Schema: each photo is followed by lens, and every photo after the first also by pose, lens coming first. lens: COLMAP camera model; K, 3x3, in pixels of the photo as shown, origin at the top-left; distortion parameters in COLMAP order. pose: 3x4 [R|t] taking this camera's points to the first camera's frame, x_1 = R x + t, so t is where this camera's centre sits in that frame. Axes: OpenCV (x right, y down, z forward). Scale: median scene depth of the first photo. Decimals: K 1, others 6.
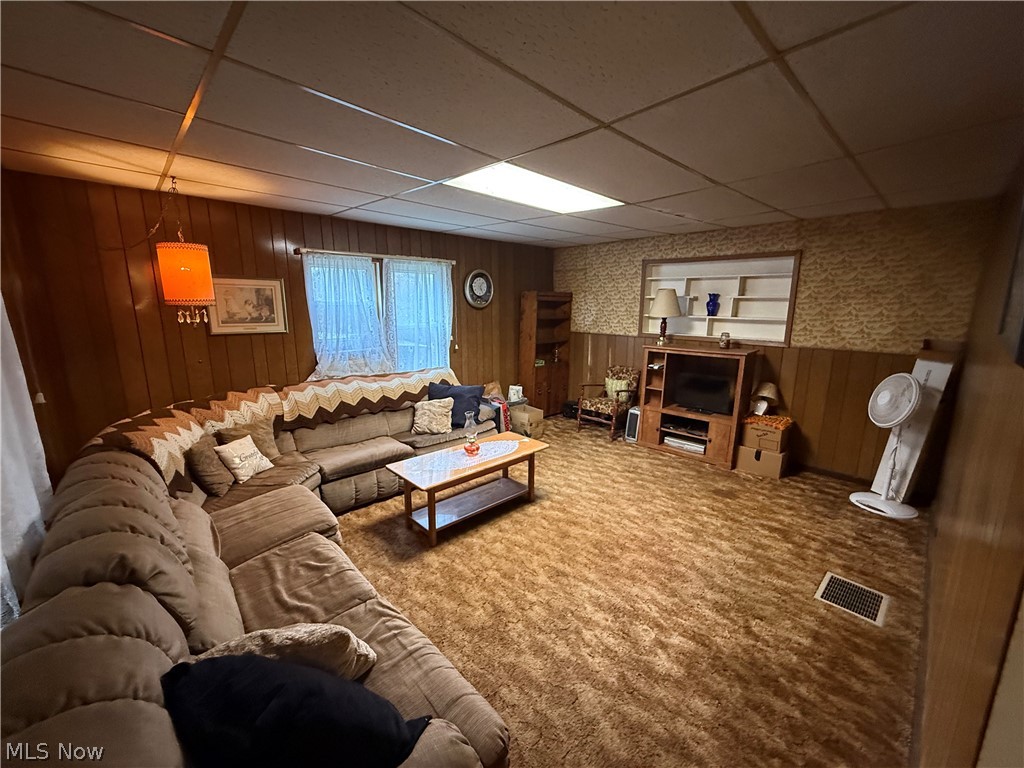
lens RADIAL K [[407.8, 0, 510.6], [0, 407.8, 385.5], [0, 0, 1]] dist [0.000252, -0.000038]
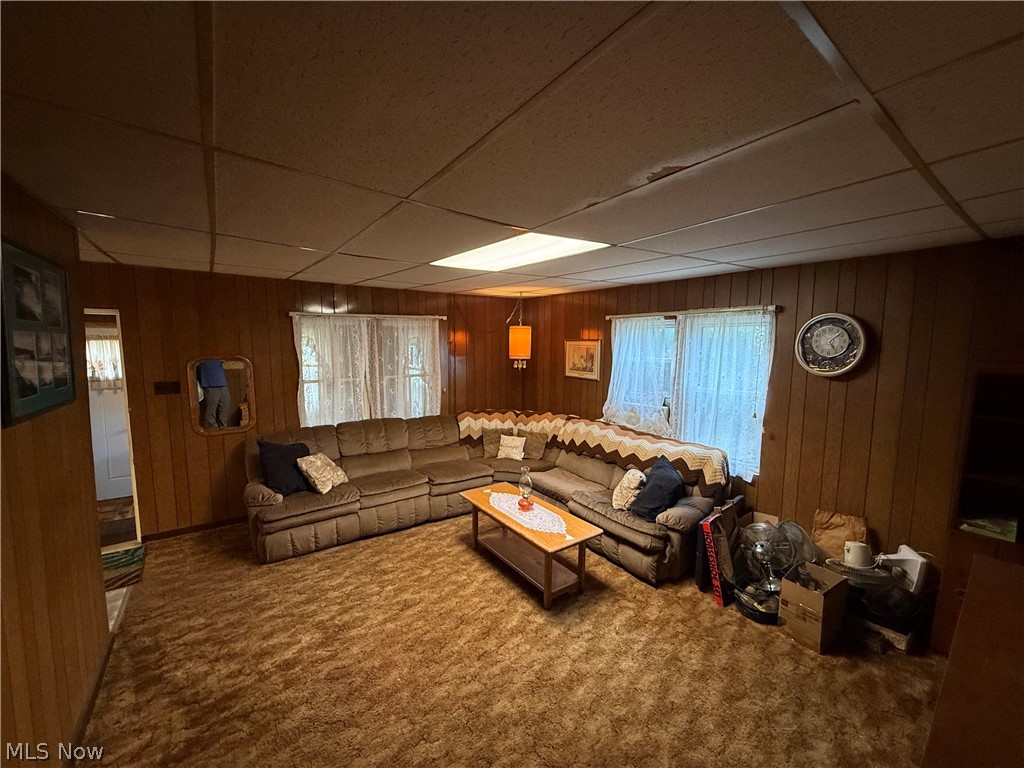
lens RADIAL K [[407.8, 0, 510.6], [0, 407.8, 385.5], [0, 0, 1]] dist [0.000252, -0.000038]
pose [[-0.128595, 0.101462, -0.986493, 0.838653], [-0.203848, 0.970806, 0.126421, -0.241449], [0.970520, 0.217352, -0.104158, 0.943603]]
